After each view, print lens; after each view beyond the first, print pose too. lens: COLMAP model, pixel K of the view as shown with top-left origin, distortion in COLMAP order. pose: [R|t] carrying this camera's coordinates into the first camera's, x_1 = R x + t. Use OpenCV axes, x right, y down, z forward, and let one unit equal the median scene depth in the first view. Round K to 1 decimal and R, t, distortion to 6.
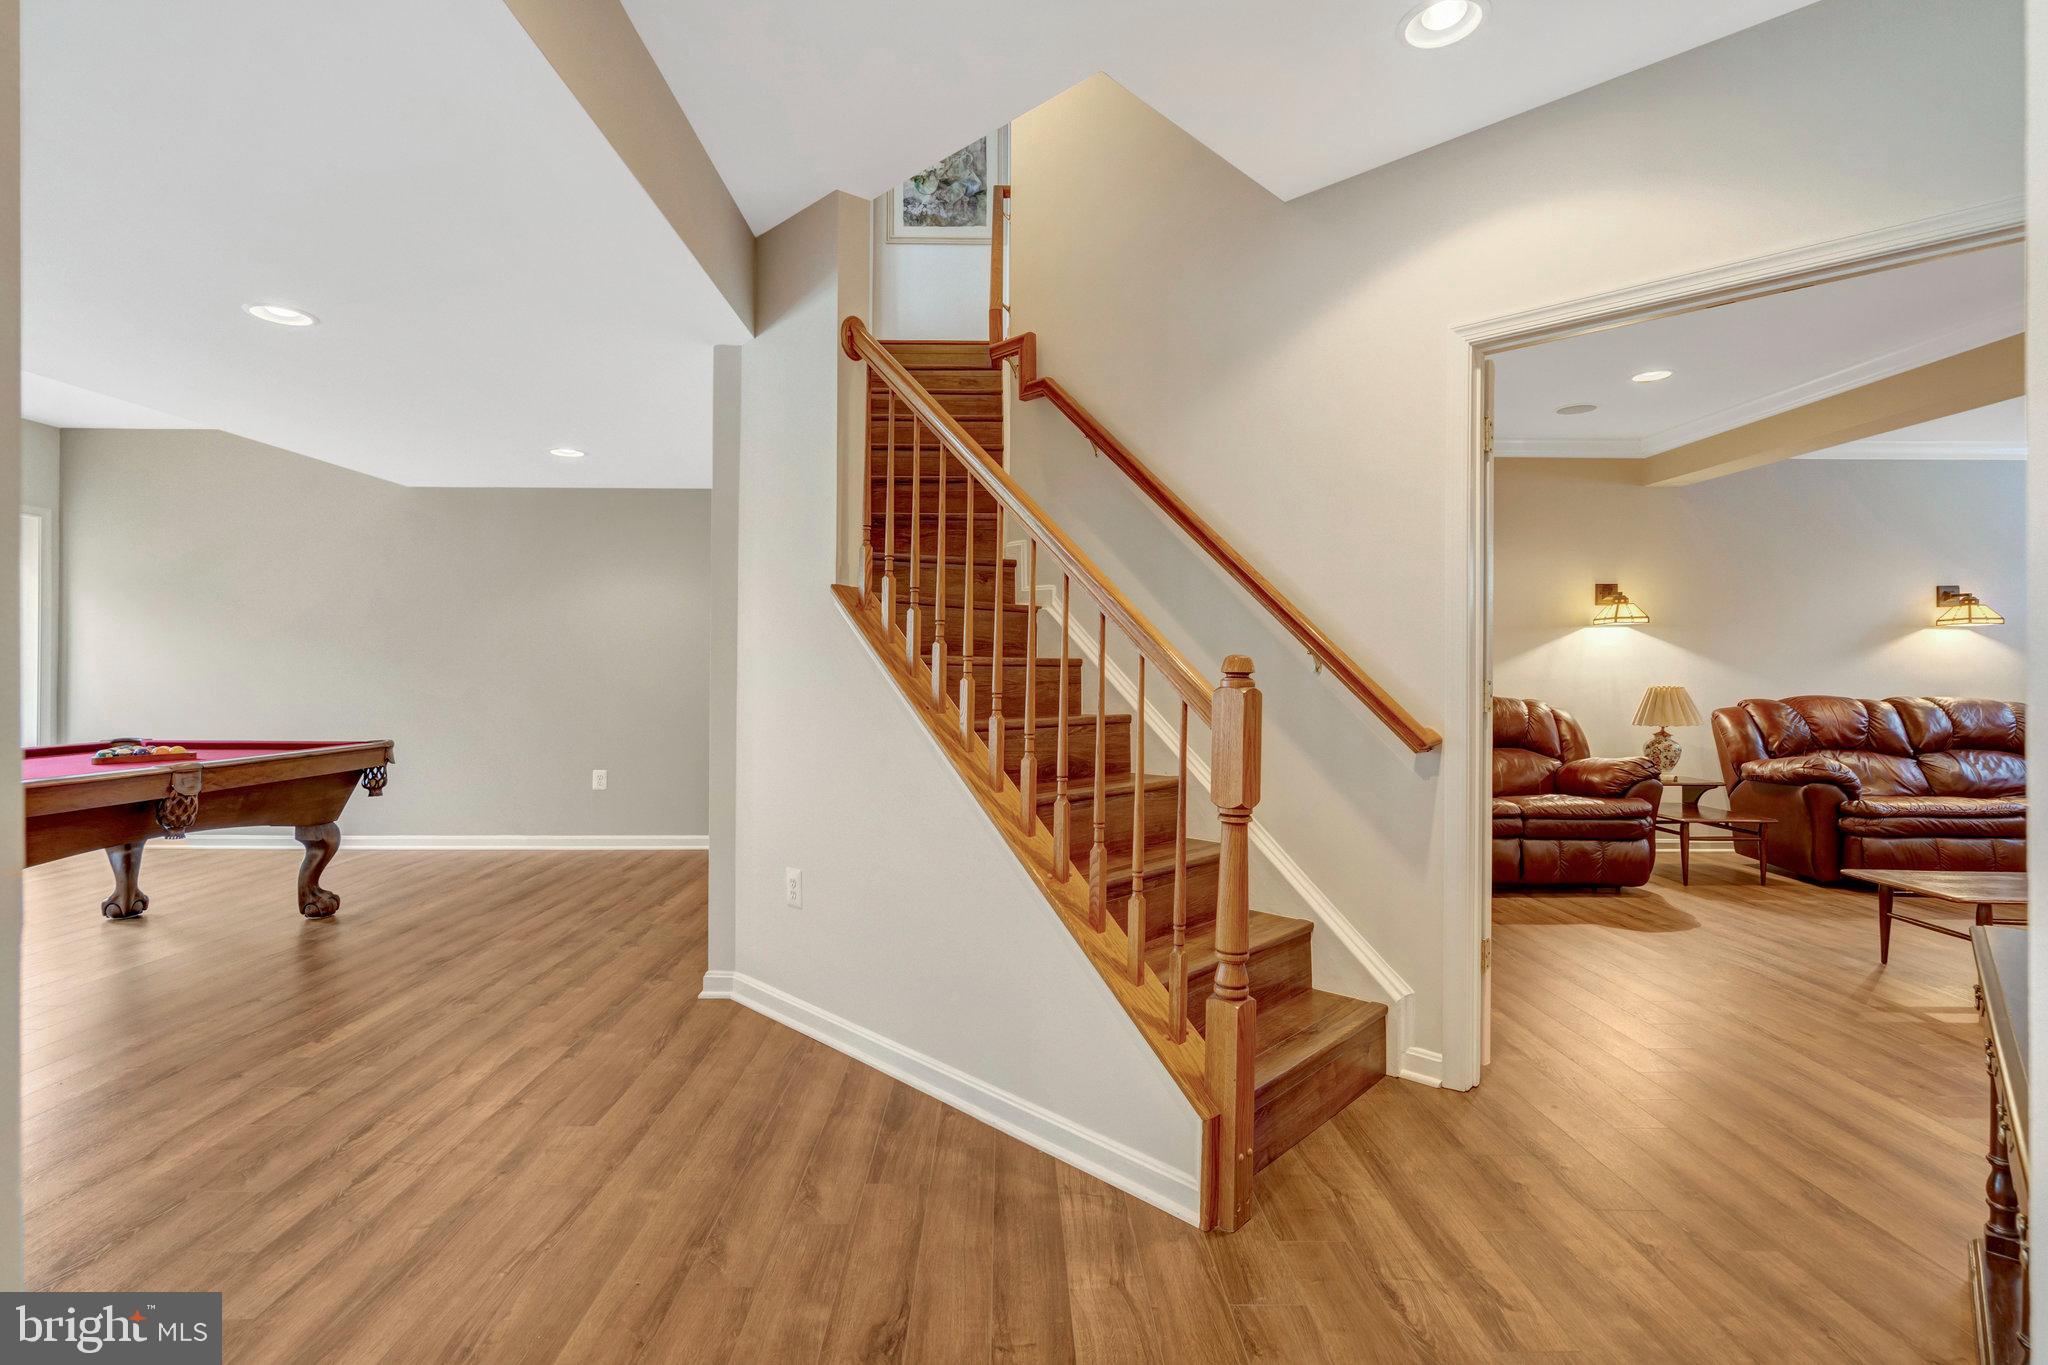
lens RADIAL K [[954.6, 0, 1033.8], [0, 954.6, 671.3], [0, 0, 1]] dist [-0.001849, 0.000789]
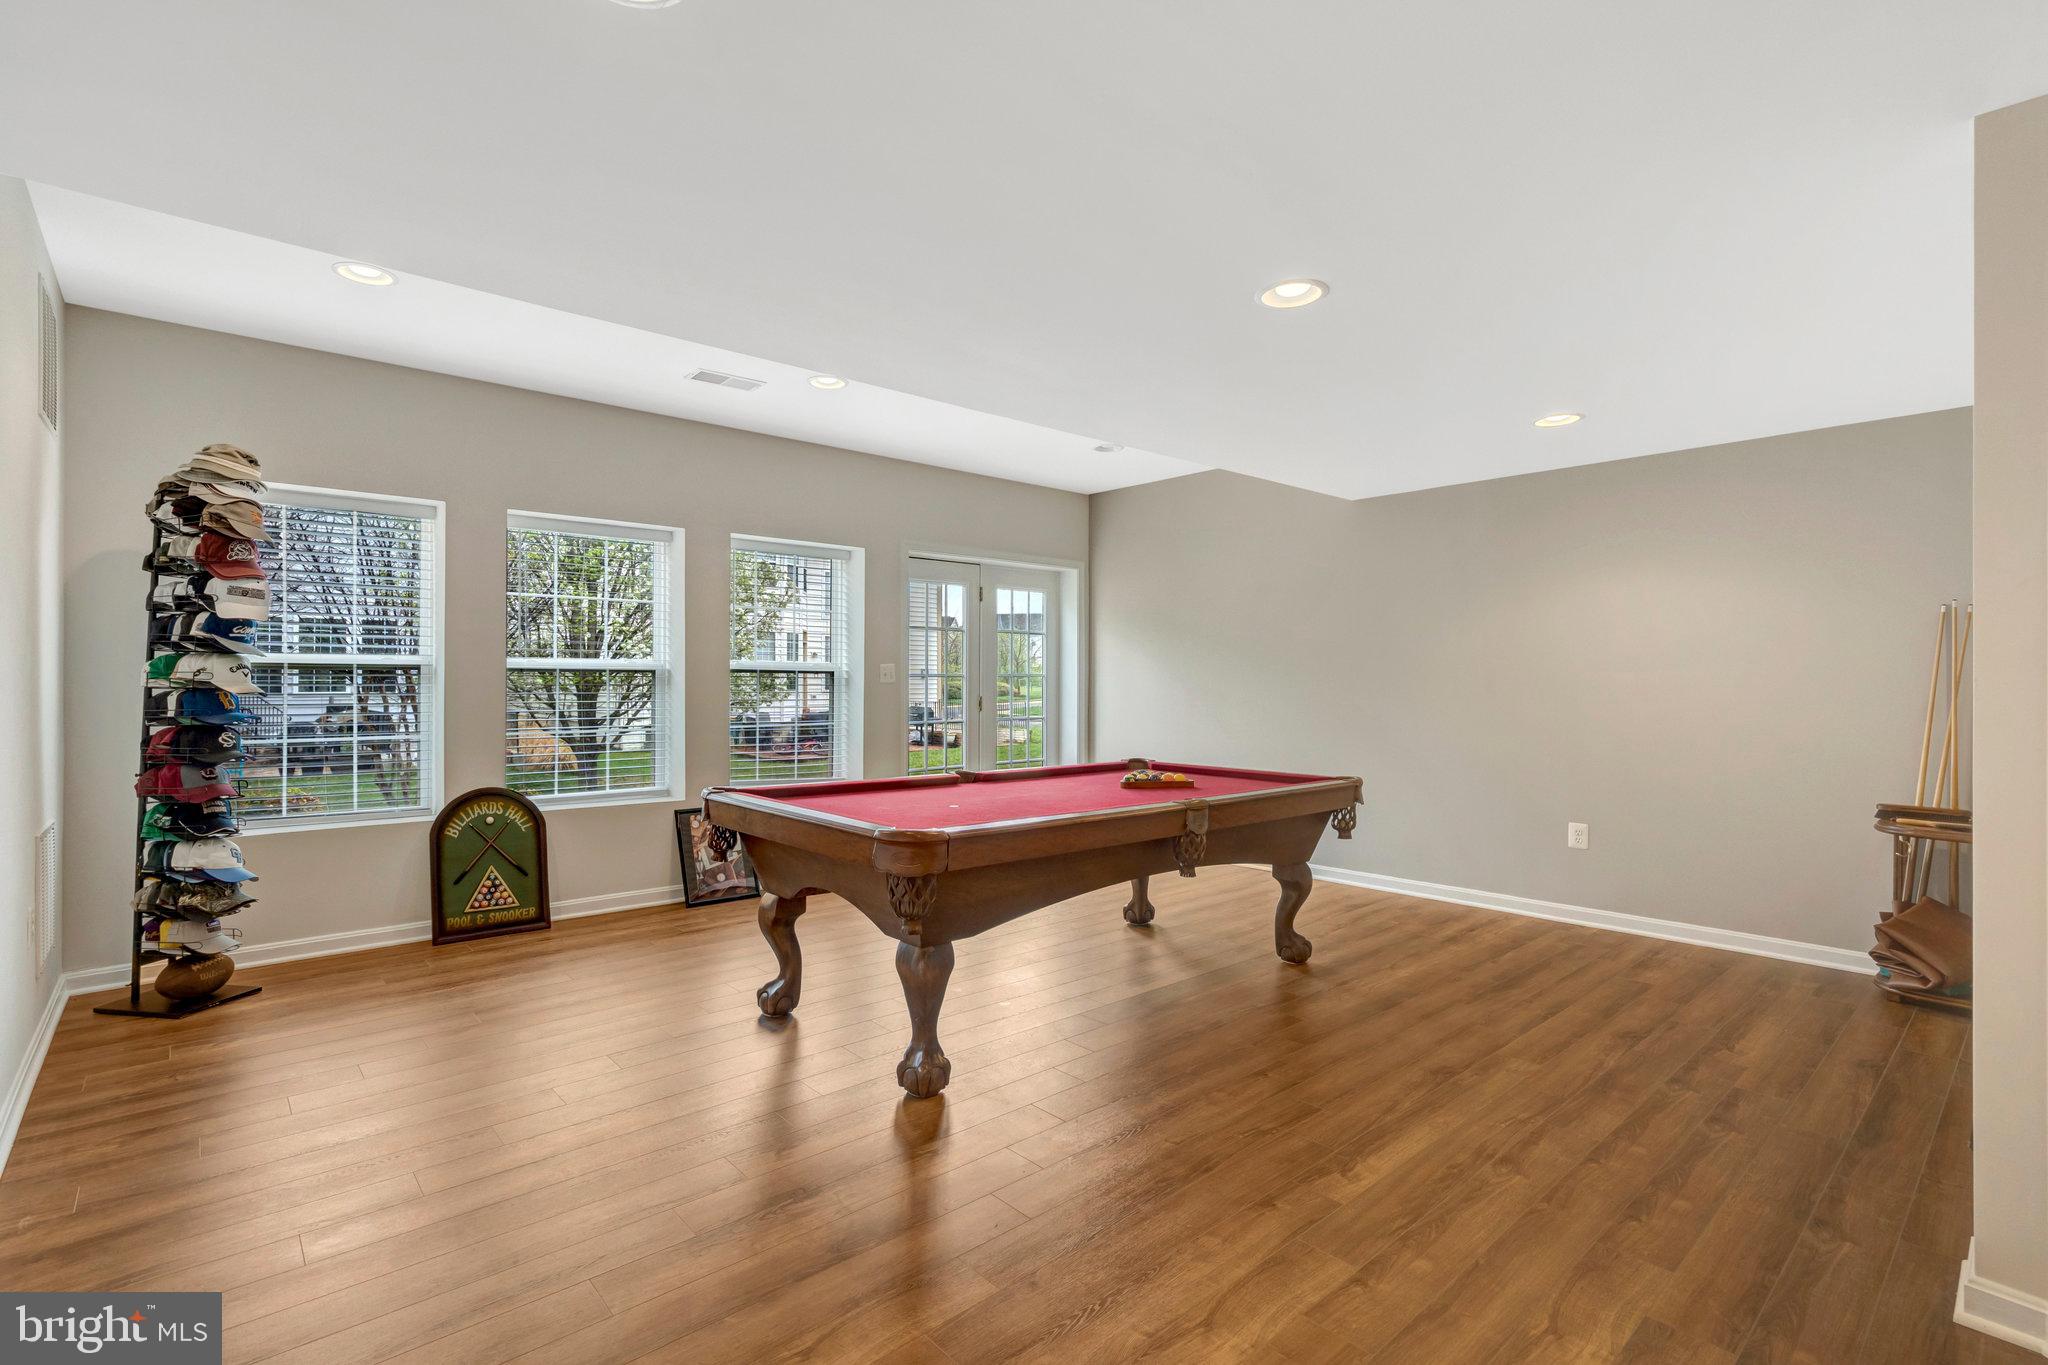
lens RADIAL K [[954.6, 0, 1021.3], [0, 954.6, 684.2], [0, 0, 1]] dist [-0.001849, 0.000789]
pose [[0.657216, -0.002446, -0.753698, -0.219413], [0.003806, 0.999993, 0.000074, -0.017682], [0.753692, -0.002917, 0.657221, 0.182947]]
